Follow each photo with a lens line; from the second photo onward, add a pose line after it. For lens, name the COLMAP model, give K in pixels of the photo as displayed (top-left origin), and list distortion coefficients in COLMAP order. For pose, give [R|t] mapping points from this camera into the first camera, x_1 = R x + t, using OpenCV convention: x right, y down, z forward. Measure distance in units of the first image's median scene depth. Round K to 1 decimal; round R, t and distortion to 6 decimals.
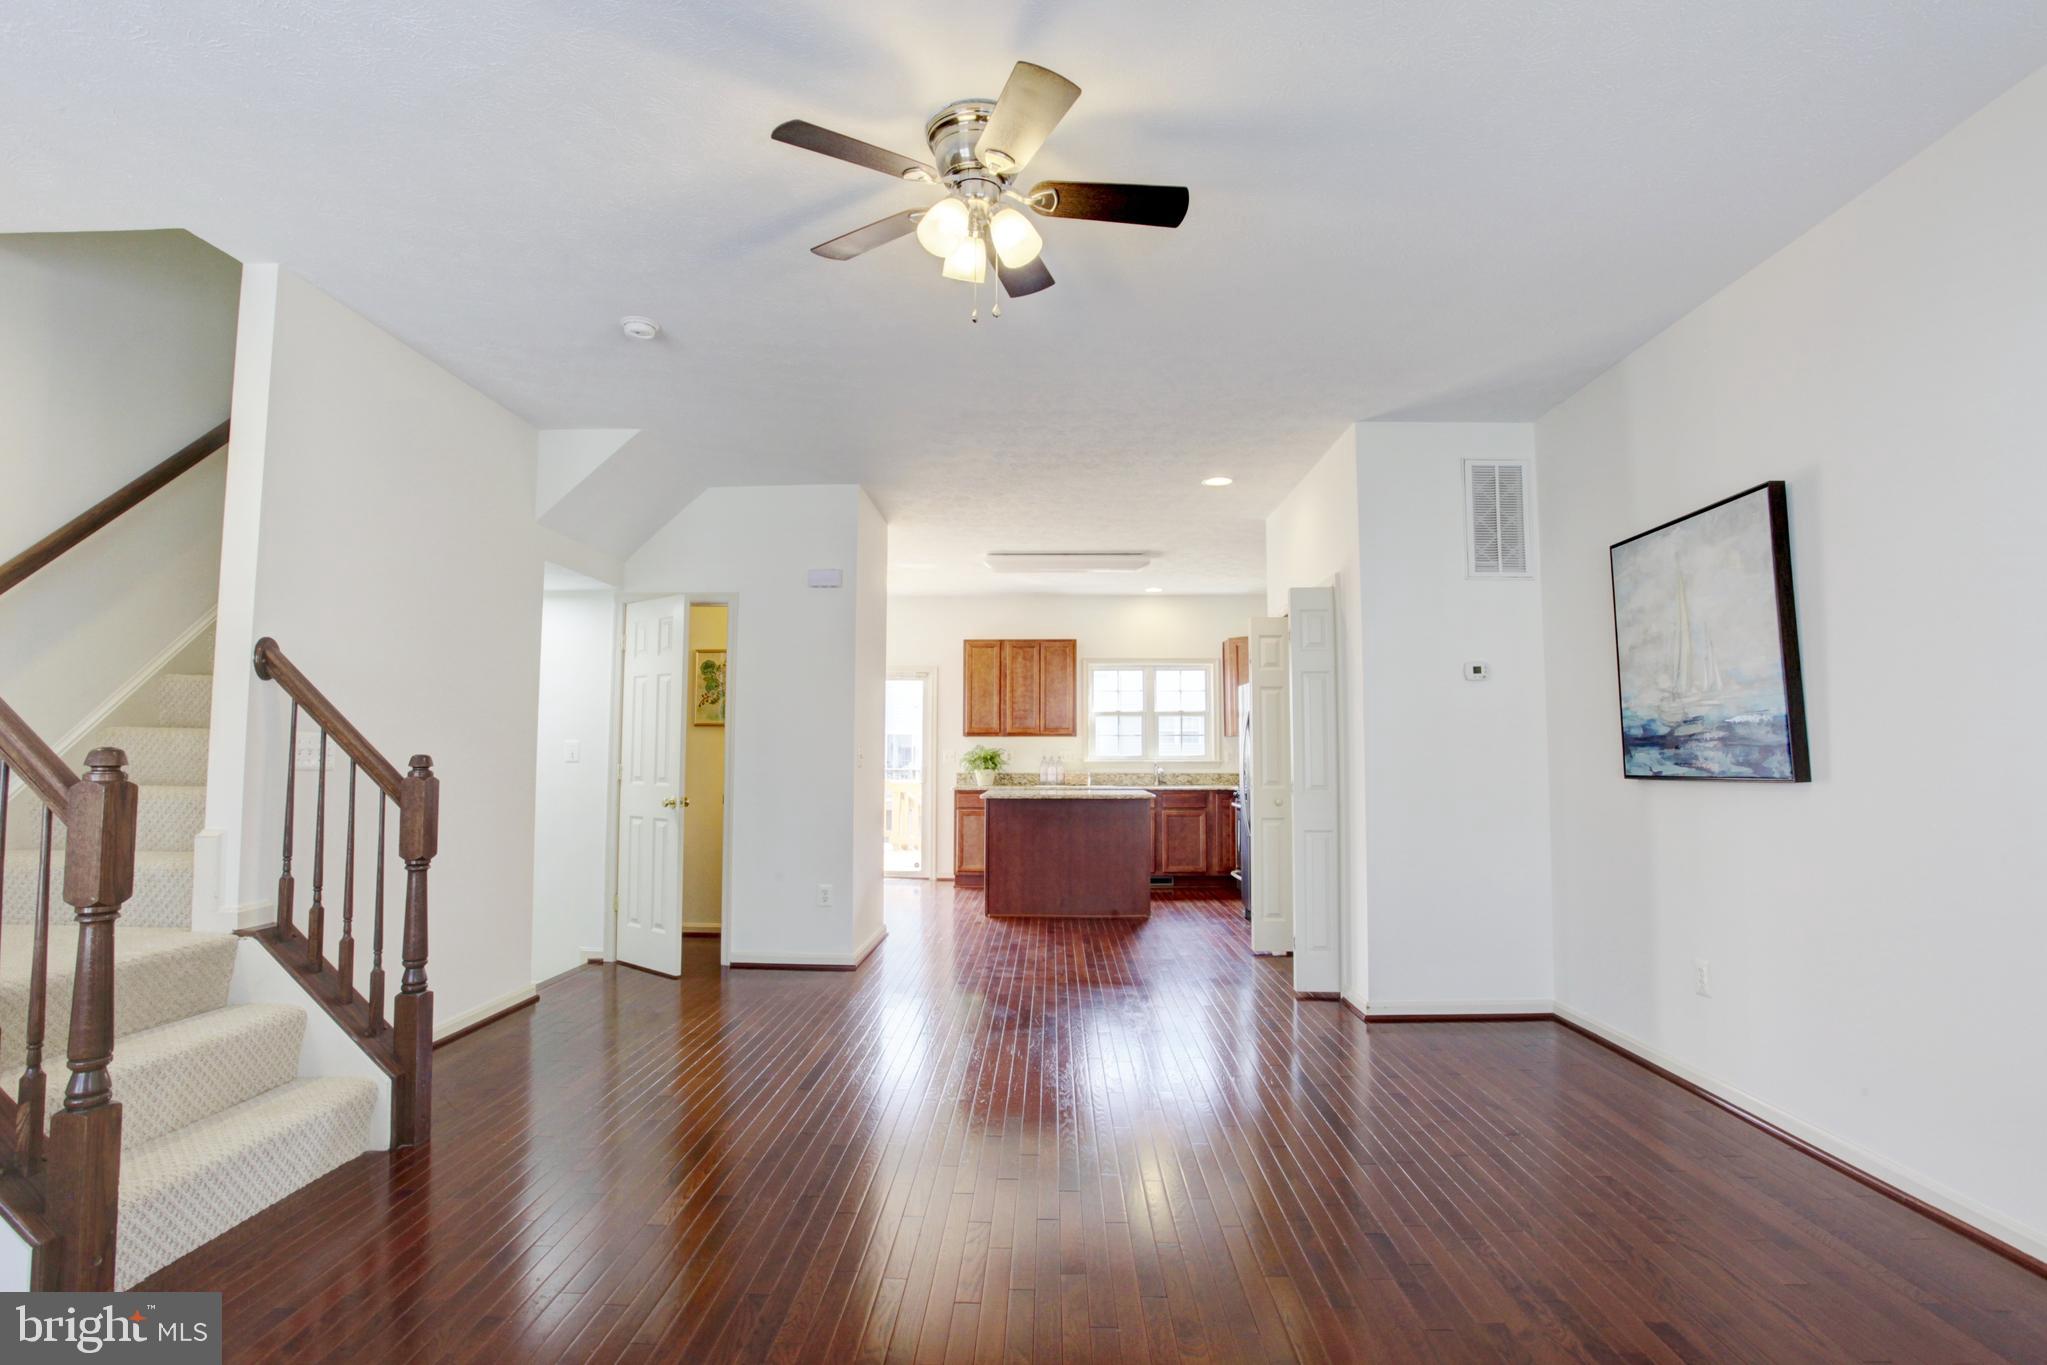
lens RADIAL K [[993.3, 0, 1036.8], [0, 993.3, 686.4], [0, 0, 1]] dist [-0.046428, 0.013385]
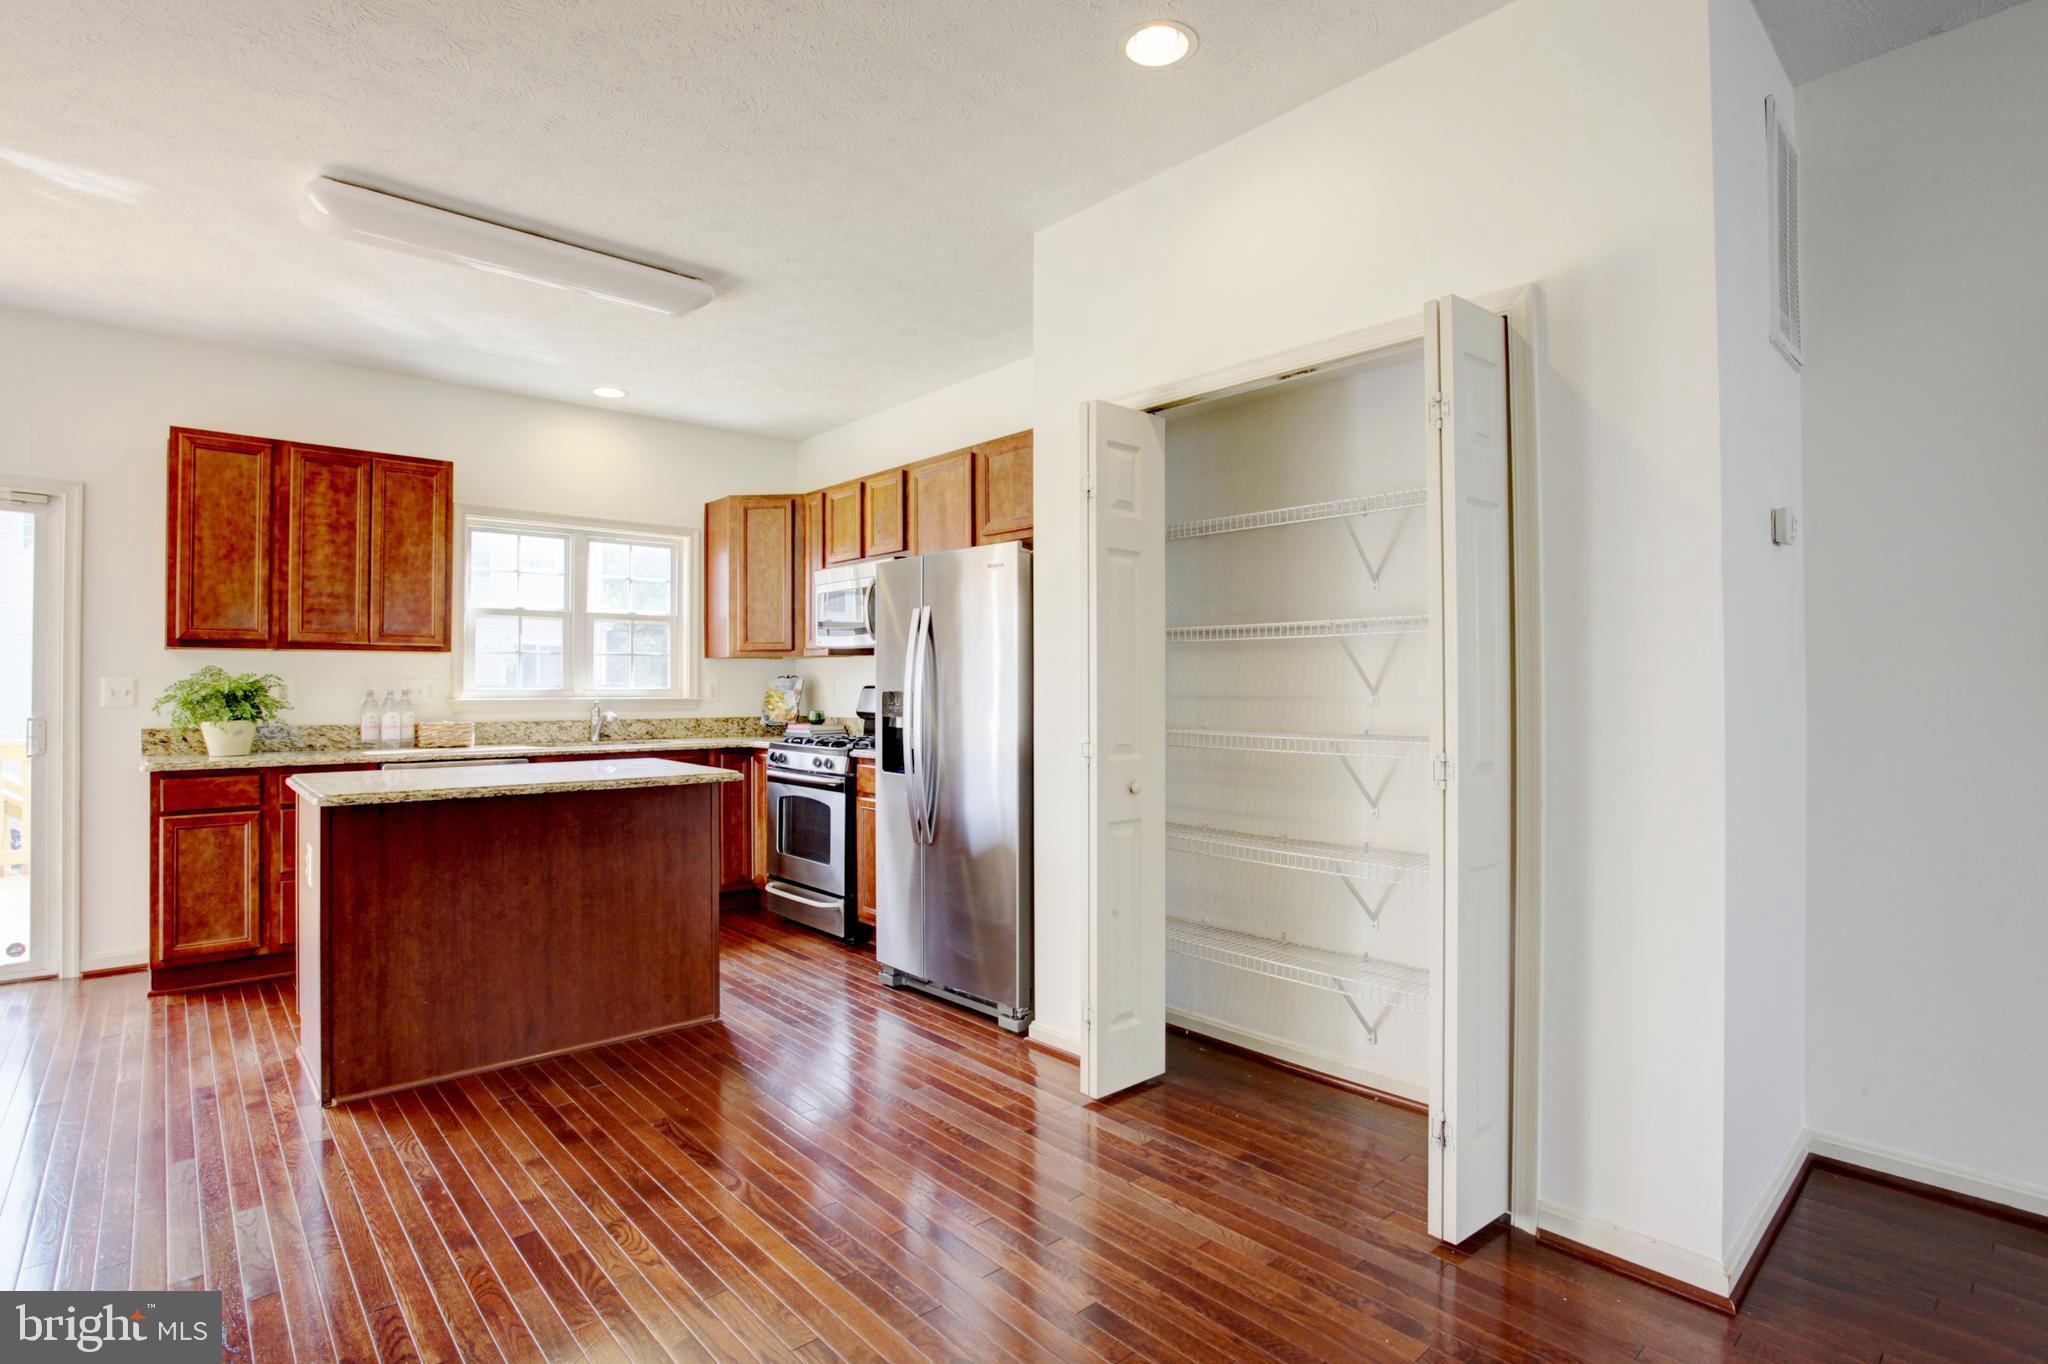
lens RADIAL K [[993.7, 0, 1016.8], [0, 993.7, 669.2], [0, 0, 1]] dist [-0.046428, 0.013385]
pose [[0.736925, 0.009265, 0.675911, -0.109048], [-0.043920, 0.998450, 0.034197, 0.036987], [-0.674546, -0.054887, 0.736190, 0.545443]]
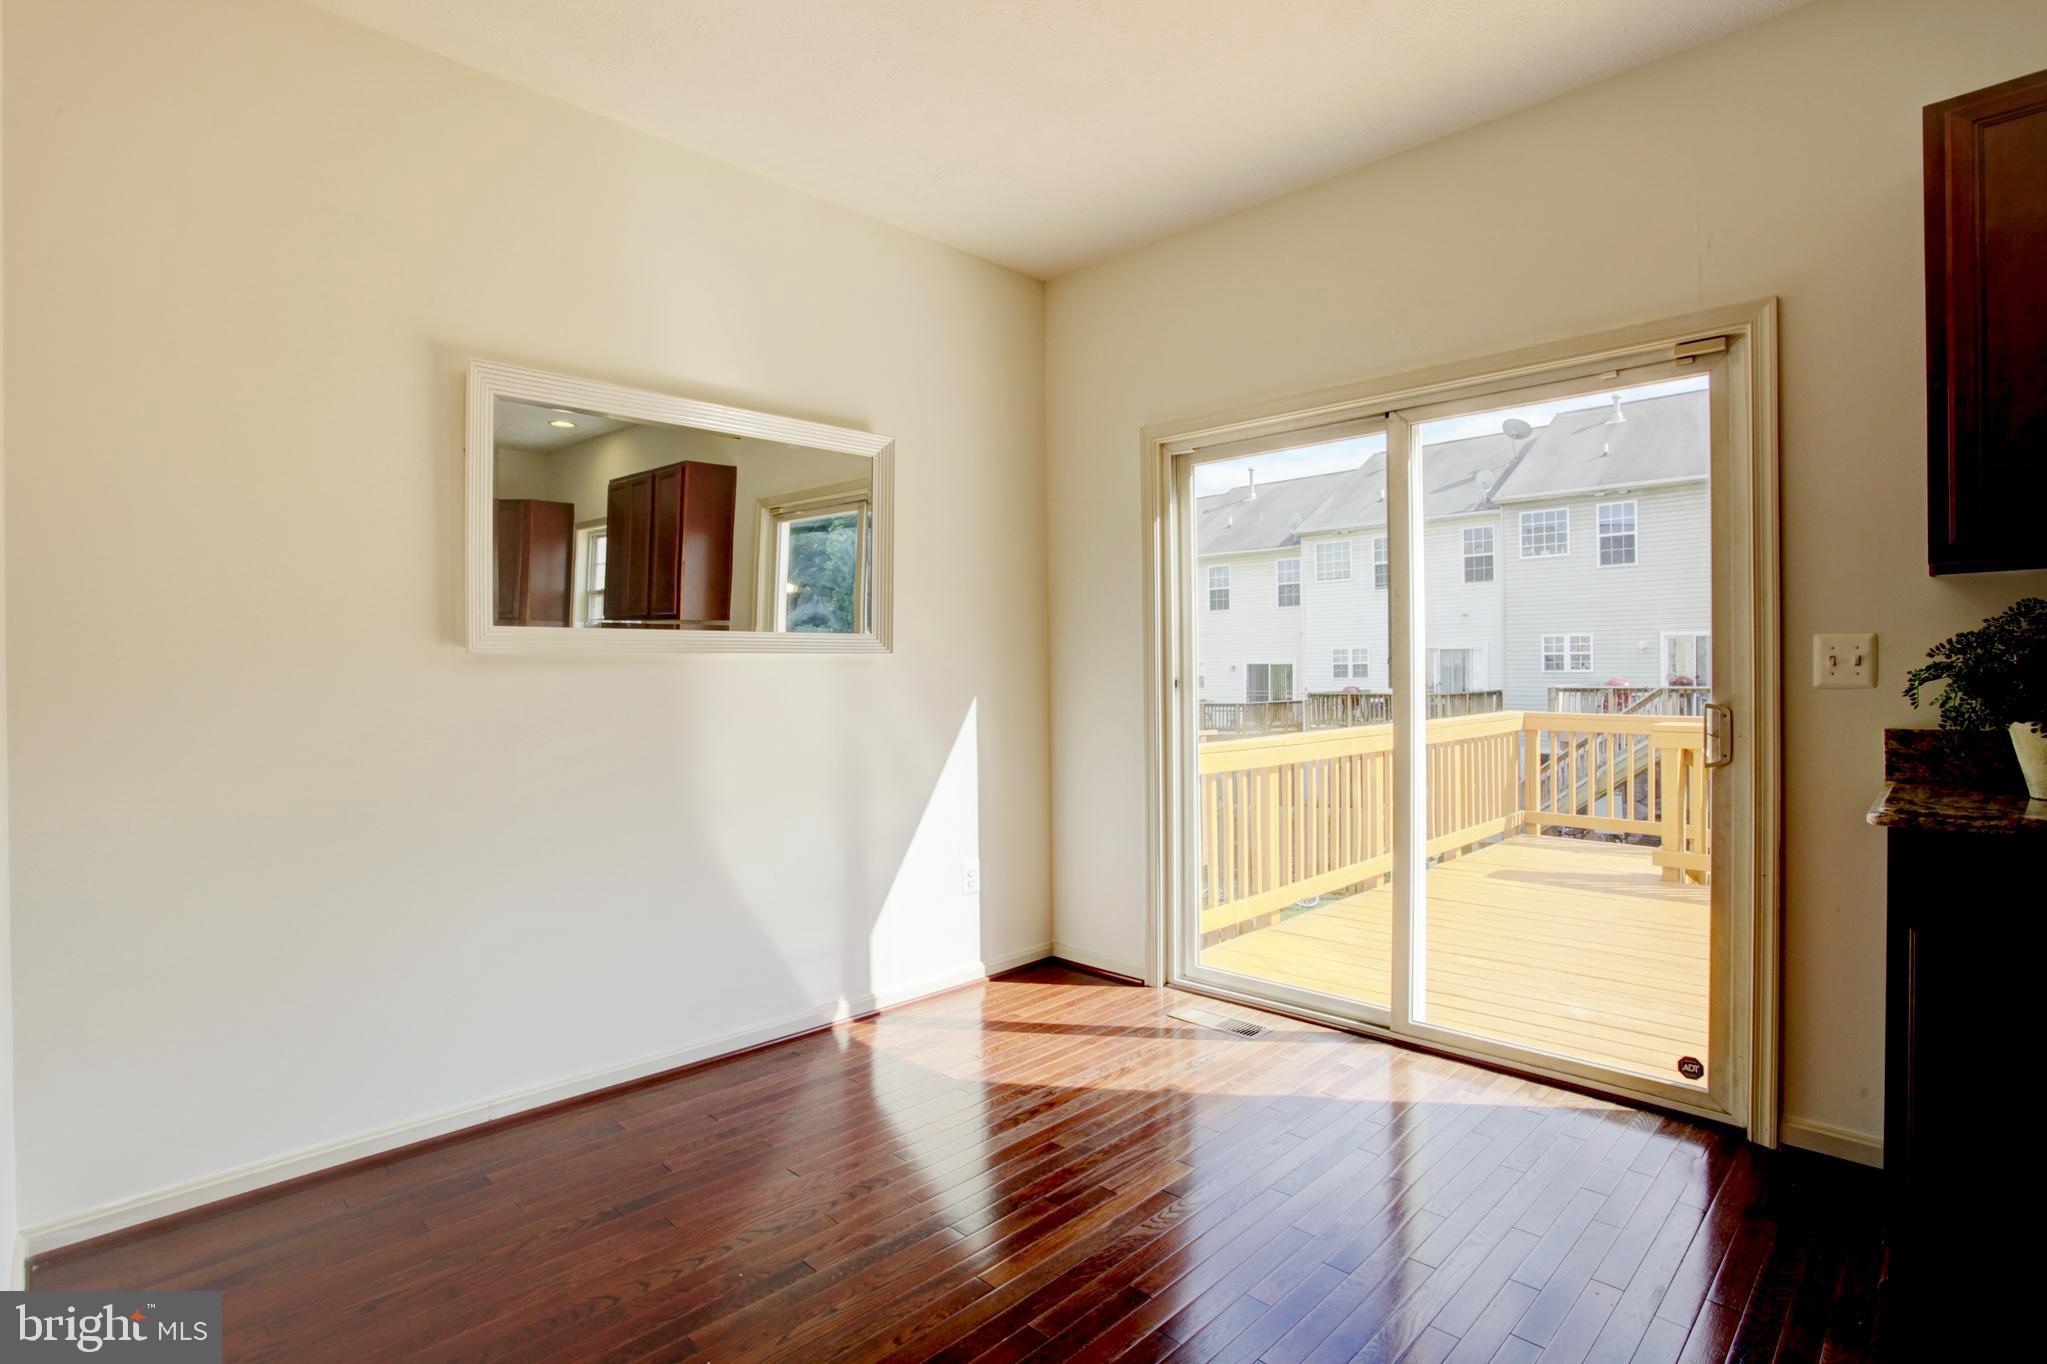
lens RADIAL K [[993.3, 0, 1027.0], [0, 993.3, 684.7], [0, 0, 1]] dist [-0.046428, 0.013385]
pose [[0.726824, 0.001843, -0.686821, -0.092886], [0.048345, 0.997379, 0.053838, 0.070752], [0.685120, -0.072335, 0.724830, 0.906153]]
